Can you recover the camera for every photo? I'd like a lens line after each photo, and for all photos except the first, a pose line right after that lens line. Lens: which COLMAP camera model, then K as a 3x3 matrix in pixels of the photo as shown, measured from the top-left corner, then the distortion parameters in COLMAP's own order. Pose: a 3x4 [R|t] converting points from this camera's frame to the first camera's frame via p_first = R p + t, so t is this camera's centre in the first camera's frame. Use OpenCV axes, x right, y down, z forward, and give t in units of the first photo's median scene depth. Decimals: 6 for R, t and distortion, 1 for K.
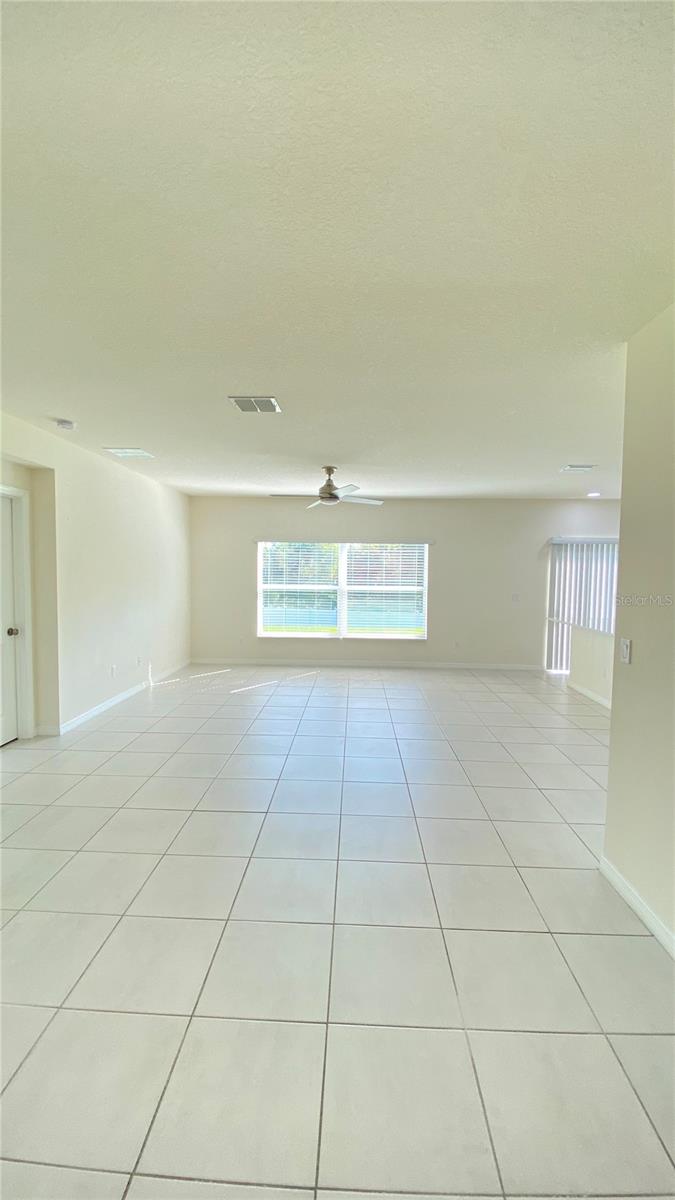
lens RADIAL K [[484.4, 0, 337.4], [0, 484.4, 600.1], [0, 0, 1]] dist [-0.005505, -0.009267]
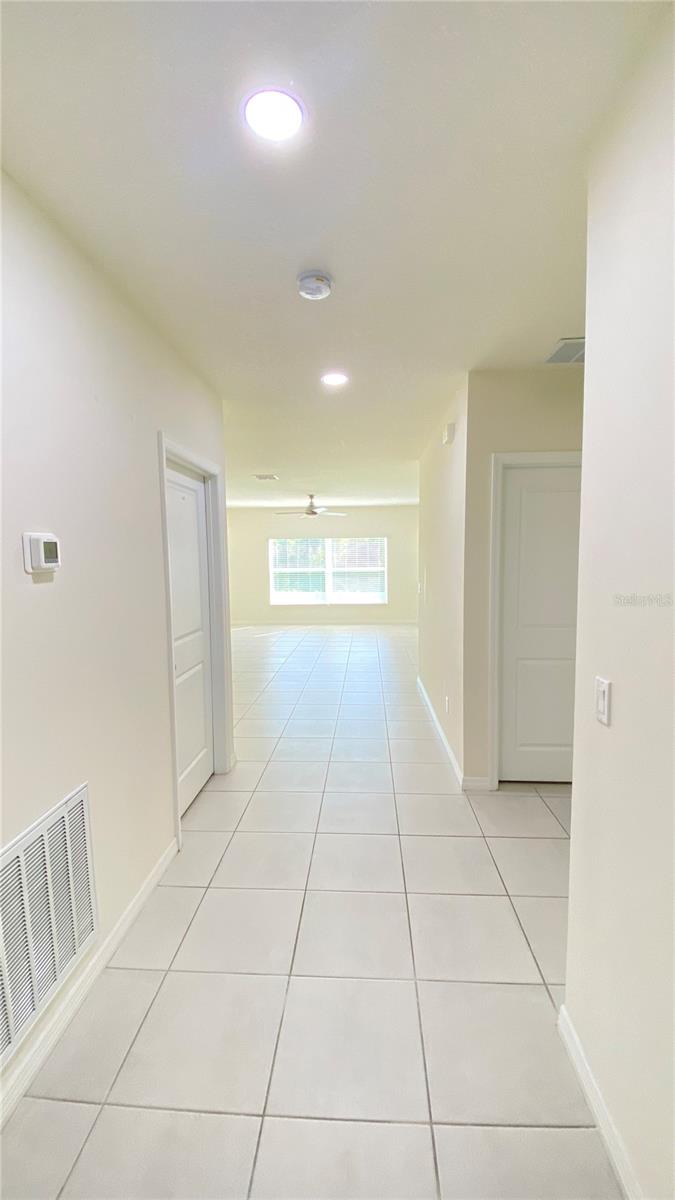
lens RADIAL K [[484.4, 0, 337.1], [0, 484.4, 602.0], [0, 0, 1]] dist [-0.005505, -0.009267]
pose [[0.999390, -0.021681, -0.027383, 0.073667], [0.022529, 0.999264, 0.031038, 0.027148], [0.026690, -0.031636, 0.999143, -0.440344]]
